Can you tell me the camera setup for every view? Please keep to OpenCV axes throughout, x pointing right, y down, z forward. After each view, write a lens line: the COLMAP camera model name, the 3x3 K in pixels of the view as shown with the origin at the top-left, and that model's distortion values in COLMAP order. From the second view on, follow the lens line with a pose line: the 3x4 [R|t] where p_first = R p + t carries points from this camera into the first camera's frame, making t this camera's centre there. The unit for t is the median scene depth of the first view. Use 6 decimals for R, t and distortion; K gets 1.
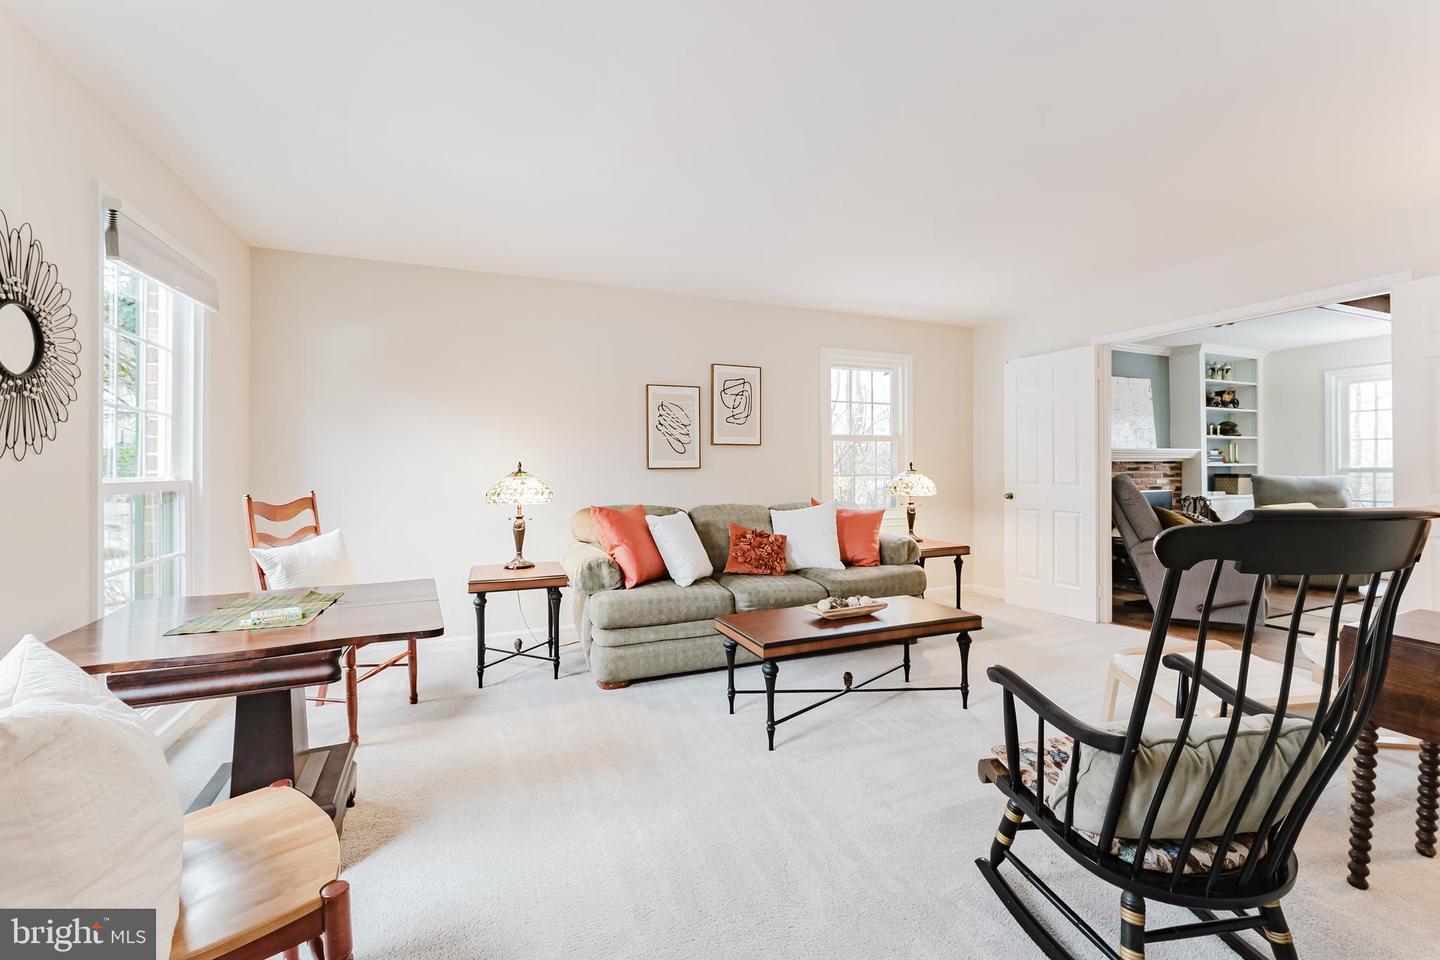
lens RADIAL K [[580.8, 0, 738.7], [0, 580.8, 459.9], [0, 0, 1]] dist [-0.001867, 0.000298]
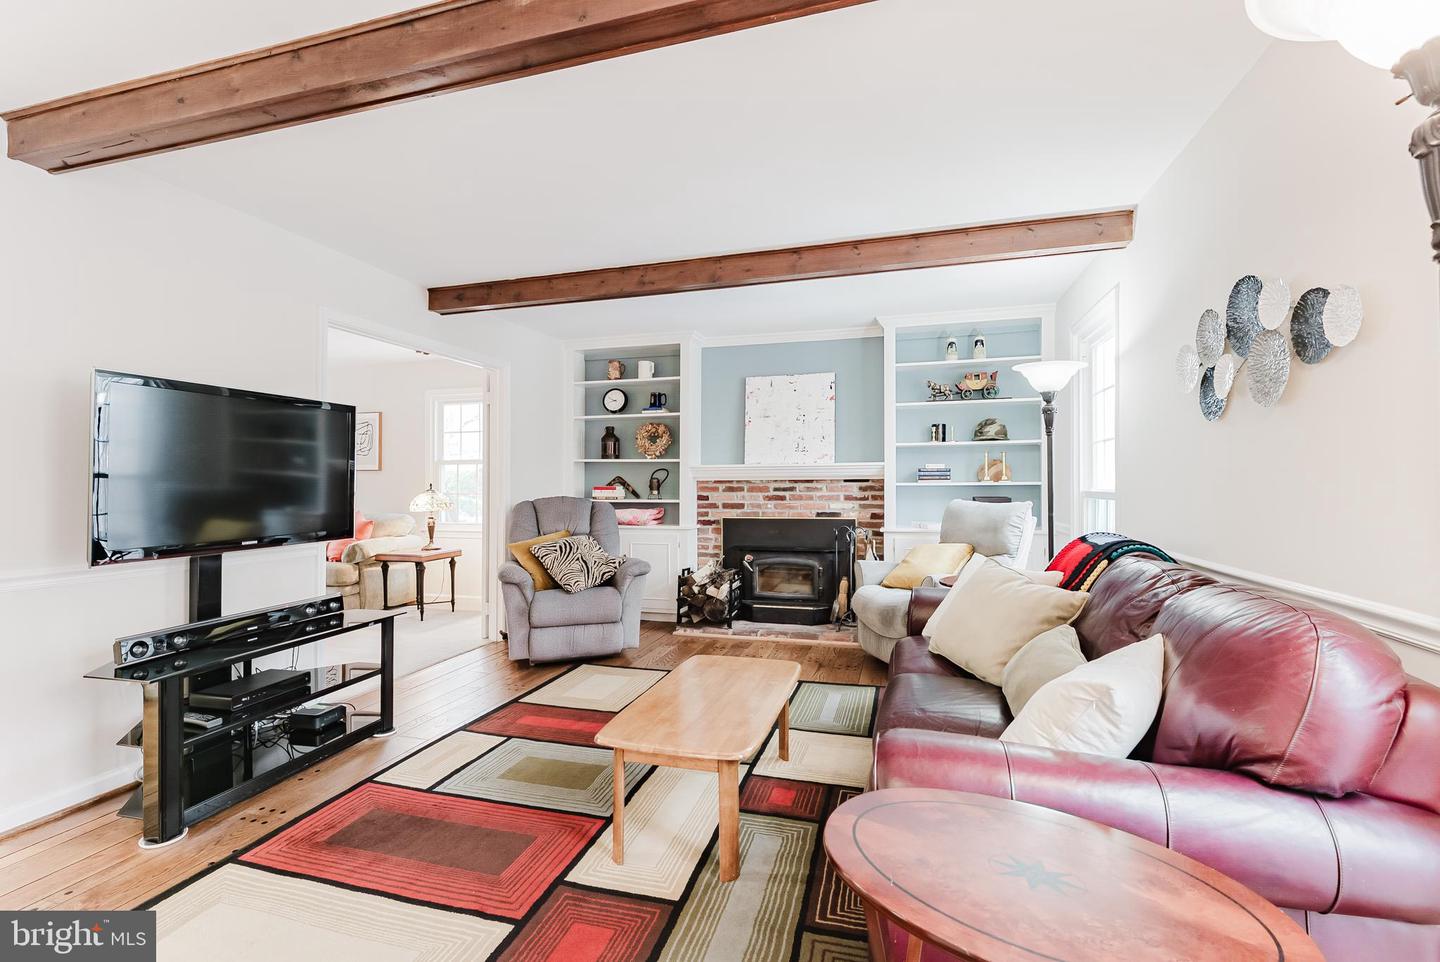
lens RADIAL K [[652.2, 0, 714.1], [0, 652.2, 480.9], [0, 0, 1]] dist [-0.002916, 0.000383]
pose [[0.746607, 0.002005, -0.665263, 1.170027], [-0.000614, 0.999997, 0.002325, 0.002602], [0.665266, -0.001327, 0.746606, 0.246663]]
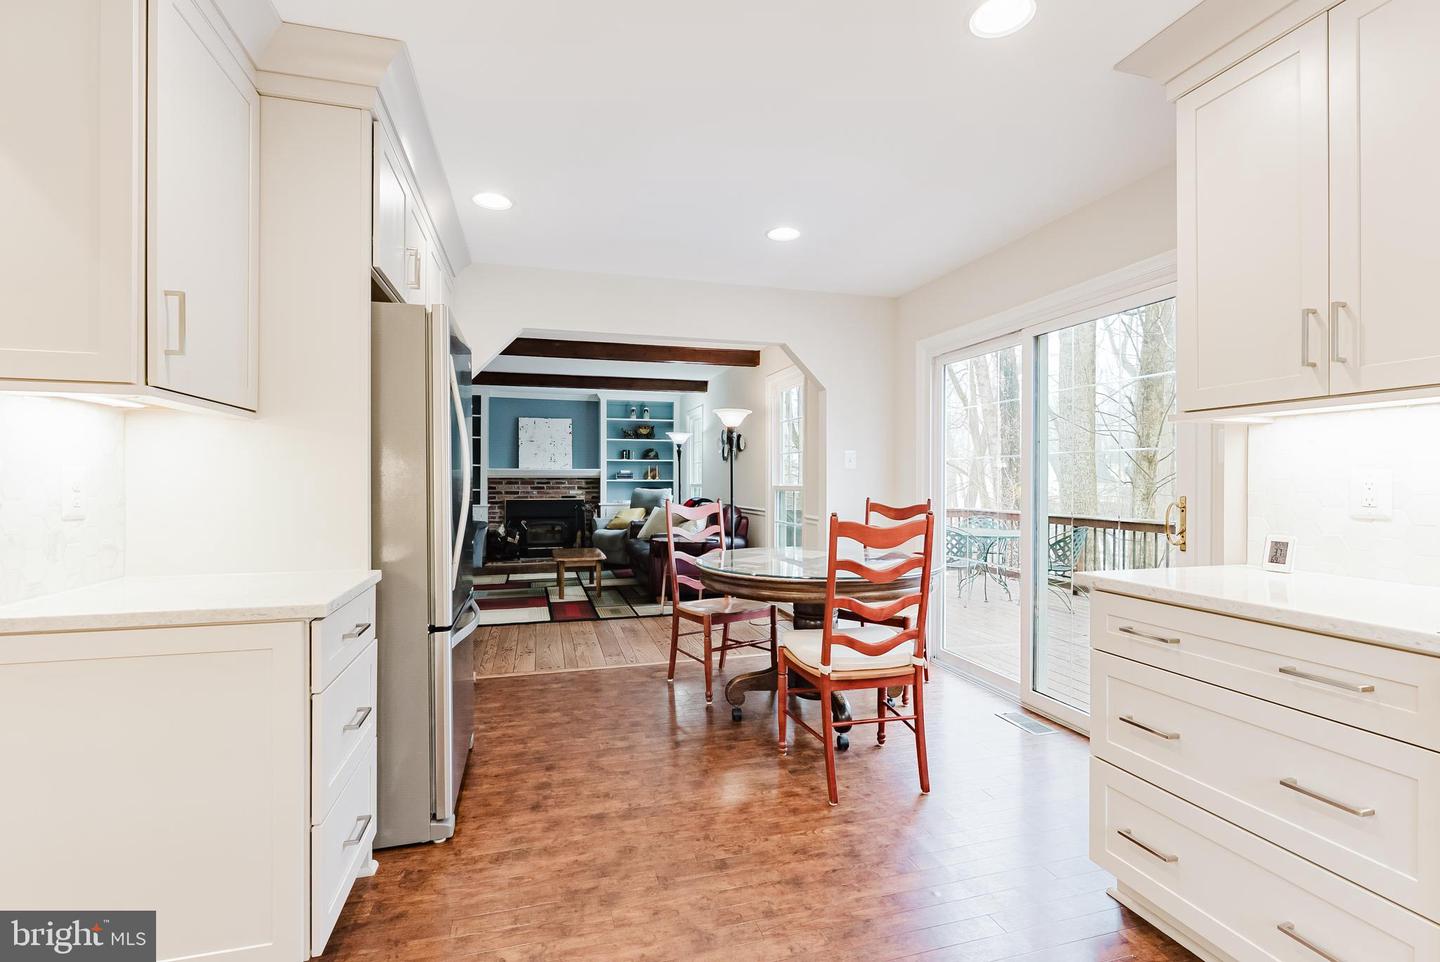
lens RADIAL K [[652.2, 0, 724.6], [0, 652.2, 481.5], [0, 0, 1]] dist [-0.002916, 0.000383]
pose [[0.987548, 0.009638, -0.157024, 1.326901], [-0.008797, 0.999943, 0.006049, -0.001291], [0.157074, -0.004593, 0.987576, -0.500202]]
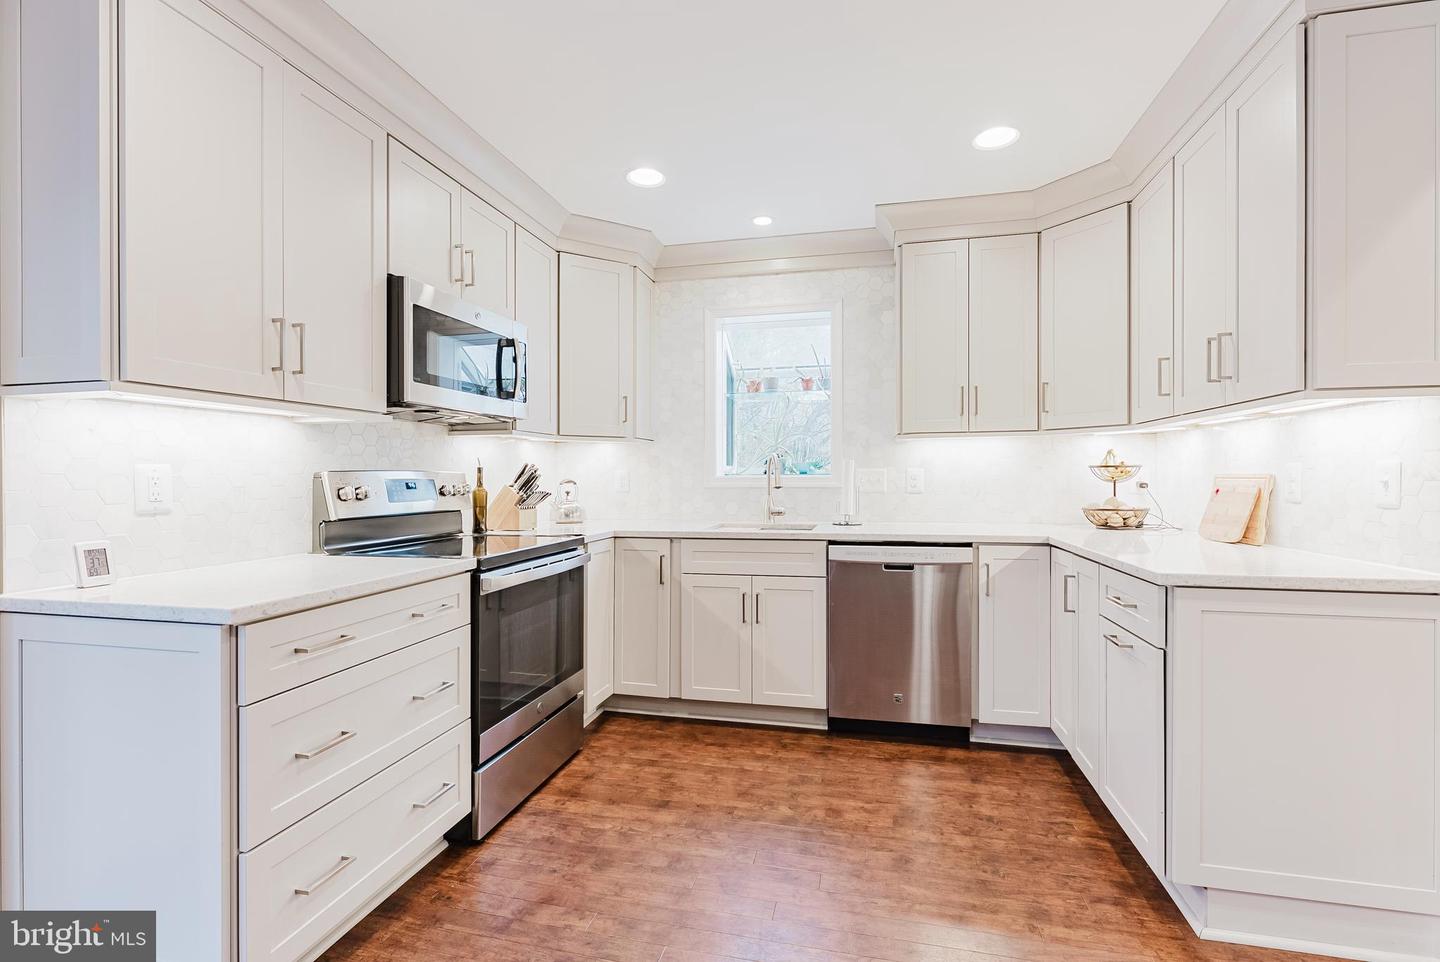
lens RADIAL K [[652.2, 0, 722.3], [0, 652.2, 478.4], [0, 0, 1]] dist [-0.002916, 0.000383]
pose [[-0.785467, 0.008489, 0.618846, 1.195107], [0.008562, 0.999959, -0.002850, 0.001869], [-0.618845, 0.003060, -0.785507, -0.123617]]
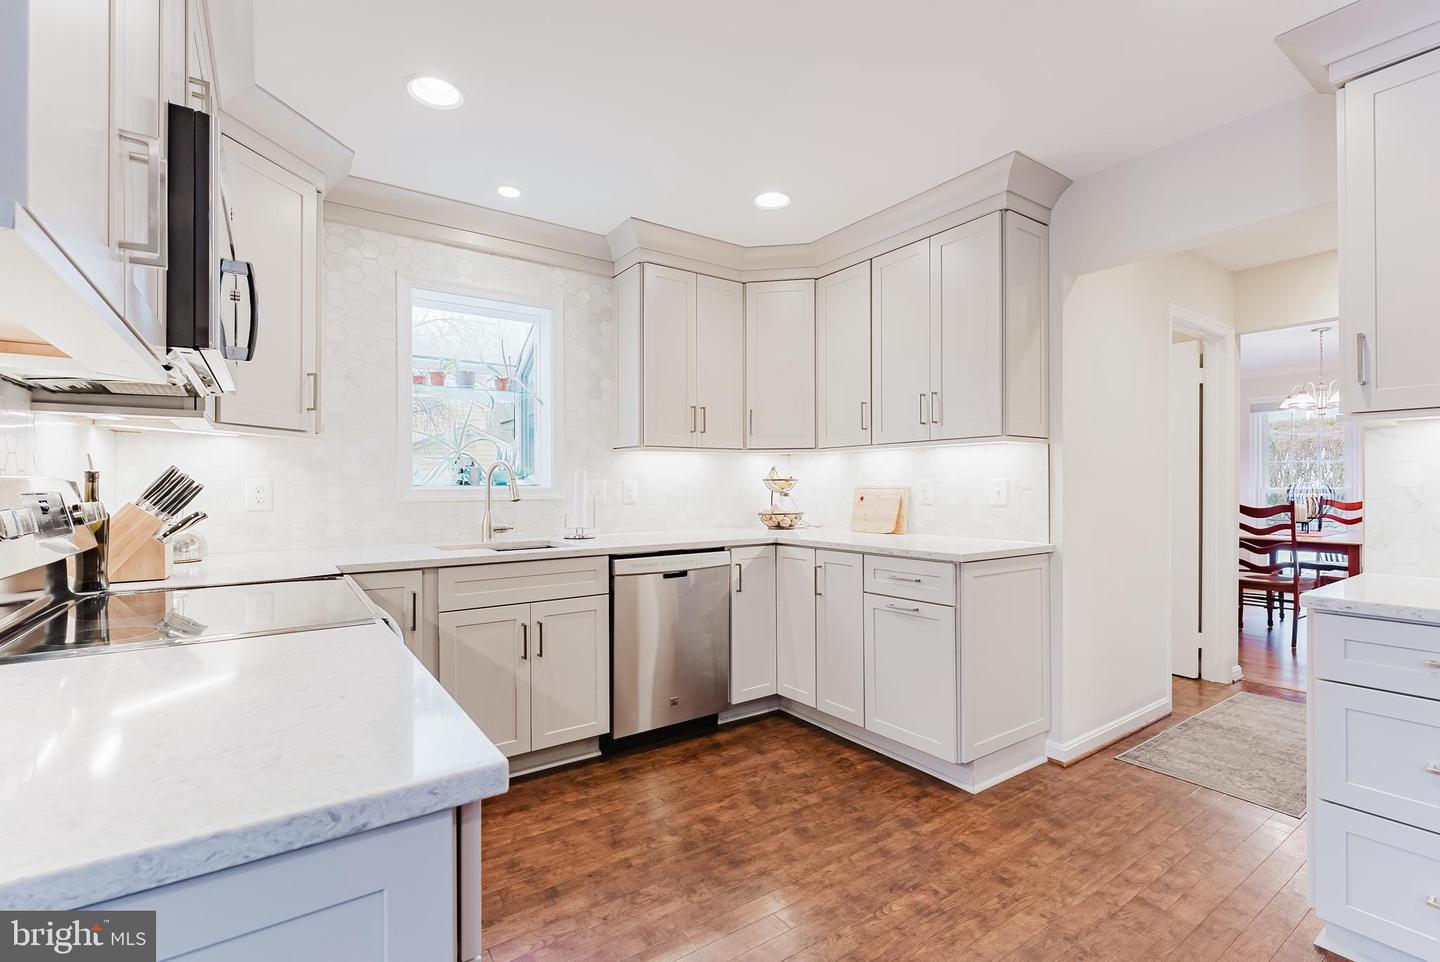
lens RADIAL K [[652.2, 0, 724.7], [0, 652.2, 486.5], [0, 0, 1]] dist [-0.002916, 0.000383]
pose [[-0.984761, 0.009743, -0.173637, 1.422495], [0.009648, 0.999952, 0.001388, -0.001108], [0.173643, -0.000309, -0.984809, -0.084677]]
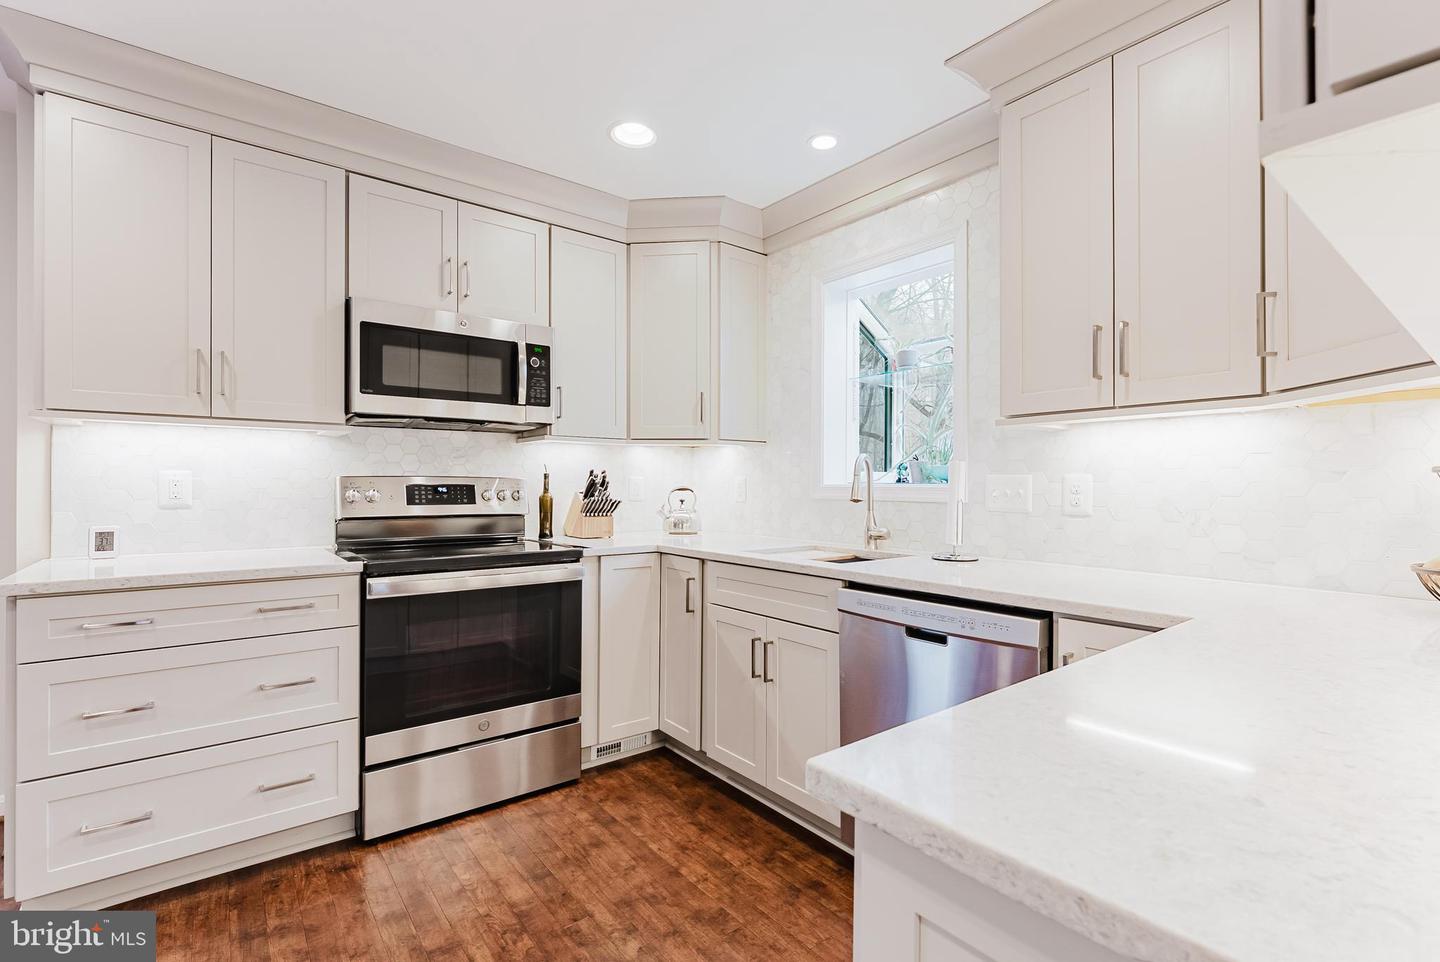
lens RADIAL K [[652.2, 0, 716.8], [0, 652.2, 481.0], [0, 0, 1]] dist [-0.002916, 0.000383]
pose [[-0.226977, 0.010286, 0.973846, 1.130513], [-0.006150, 0.999909, -0.011995, 0.001389], [-0.973881, -0.008712, -0.226893, -0.400523]]
